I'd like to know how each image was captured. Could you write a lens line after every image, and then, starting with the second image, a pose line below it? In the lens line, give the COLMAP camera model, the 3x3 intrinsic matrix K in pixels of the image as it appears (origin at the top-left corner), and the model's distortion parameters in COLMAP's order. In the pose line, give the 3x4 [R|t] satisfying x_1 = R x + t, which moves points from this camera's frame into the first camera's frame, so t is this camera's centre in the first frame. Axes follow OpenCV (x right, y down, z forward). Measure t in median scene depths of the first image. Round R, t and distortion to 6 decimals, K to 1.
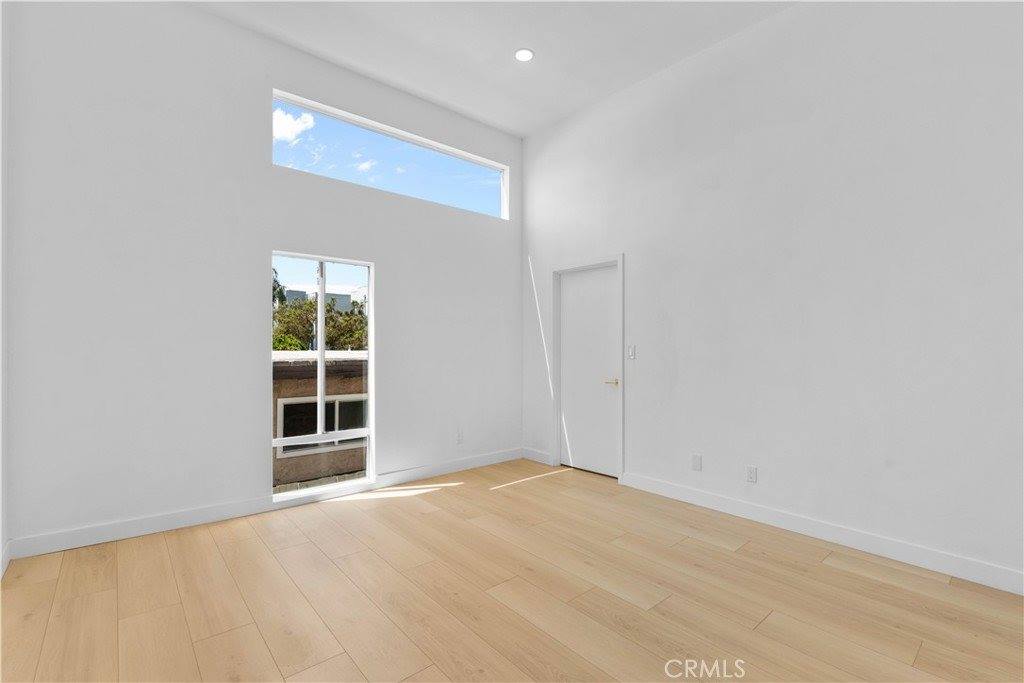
lens RADIAL K [[459.0, 0, 512.9], [0, 459.0, 334.7], [0, 0, 1]] dist [-0.002758, -0.000104]
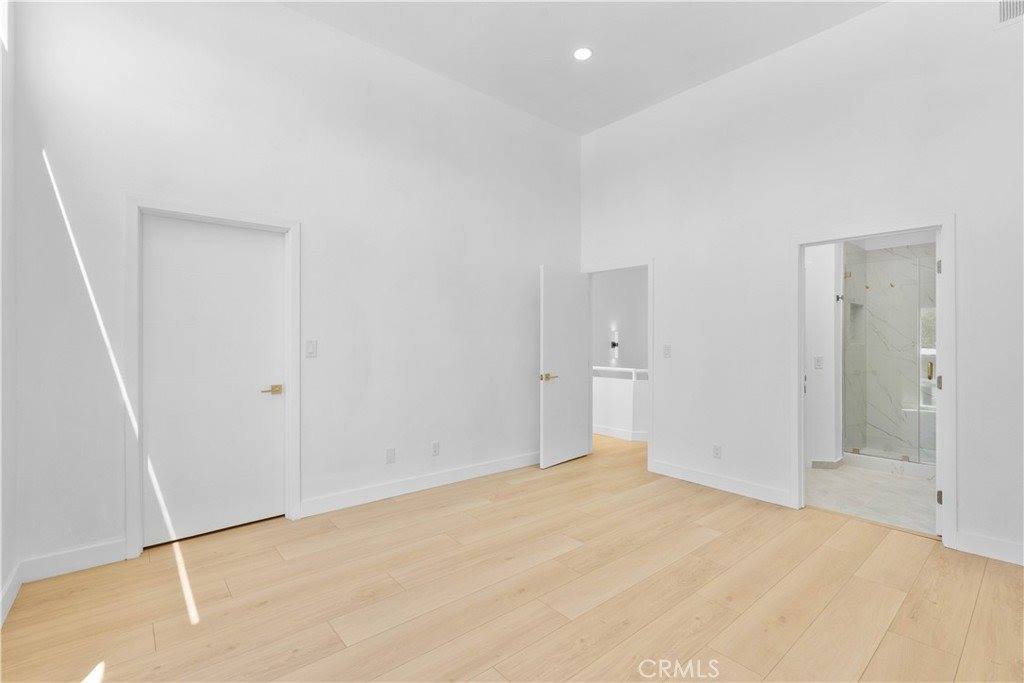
lens RADIAL K [[459.0, 0, 512.9], [0, 459.0, 334.7], [0, 0, 1]] dist [-0.002758, -0.000104]
pose [[0.011797, 0.010616, 0.999874, -0.565394], [-0.028198, 0.999550, -0.010280, 0.011464], [-0.999533, -0.028073, 0.012092, 0.661590]]
